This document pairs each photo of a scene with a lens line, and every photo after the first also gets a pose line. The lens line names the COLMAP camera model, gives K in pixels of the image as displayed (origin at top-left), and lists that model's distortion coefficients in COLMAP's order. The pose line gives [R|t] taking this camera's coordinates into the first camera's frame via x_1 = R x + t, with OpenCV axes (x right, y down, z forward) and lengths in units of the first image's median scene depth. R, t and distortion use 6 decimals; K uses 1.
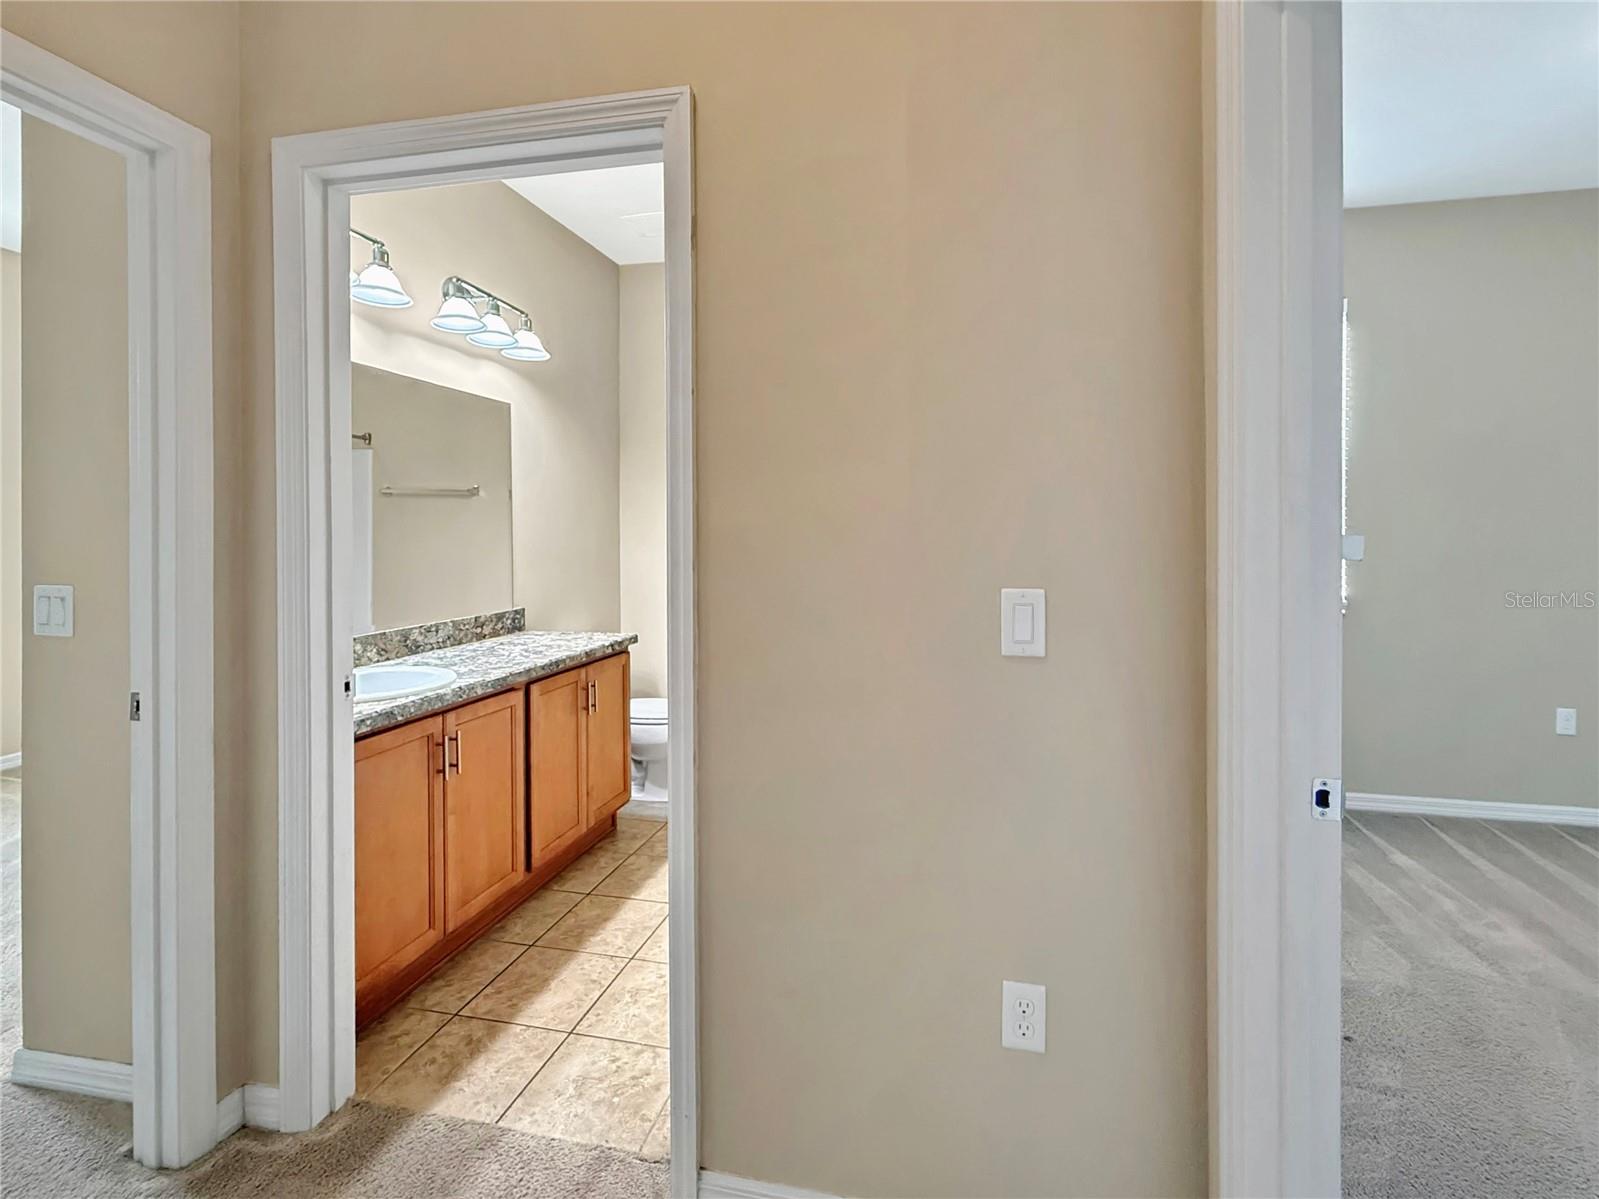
lens RADIAL K [[646.0, 0, 795.4], [0, 646.0, 583.9], [0, 0, 1]] dist [-0.000626, -0.000153]
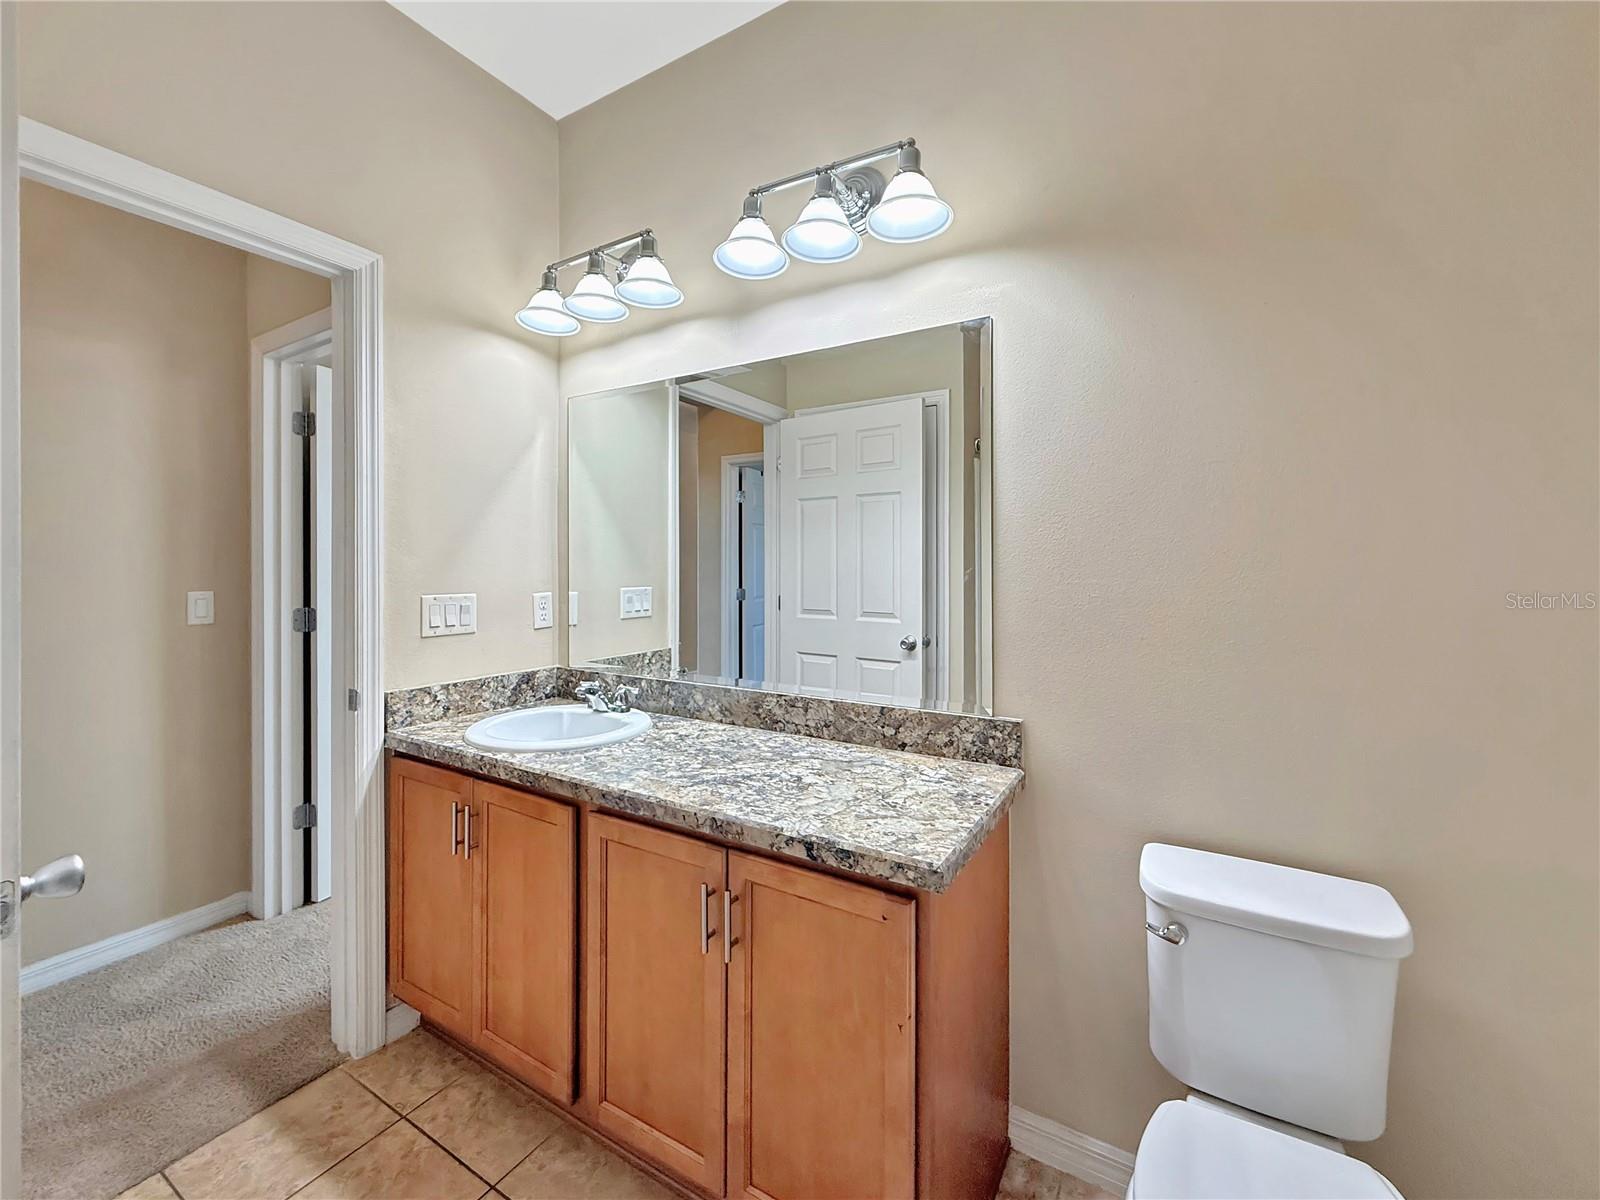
lens RADIAL K [[650.4, 0, 798.4], [0, 650.4, 574.6], [0, 0, 1]] dist [-0.000684, -0.000103]
pose [[-0.265039, 0.009836, -0.964187, 0.120631], [-0.080955, 0.996190, 0.032416, -0.094548], [0.960833, 0.086647, -0.263233, 1.189219]]
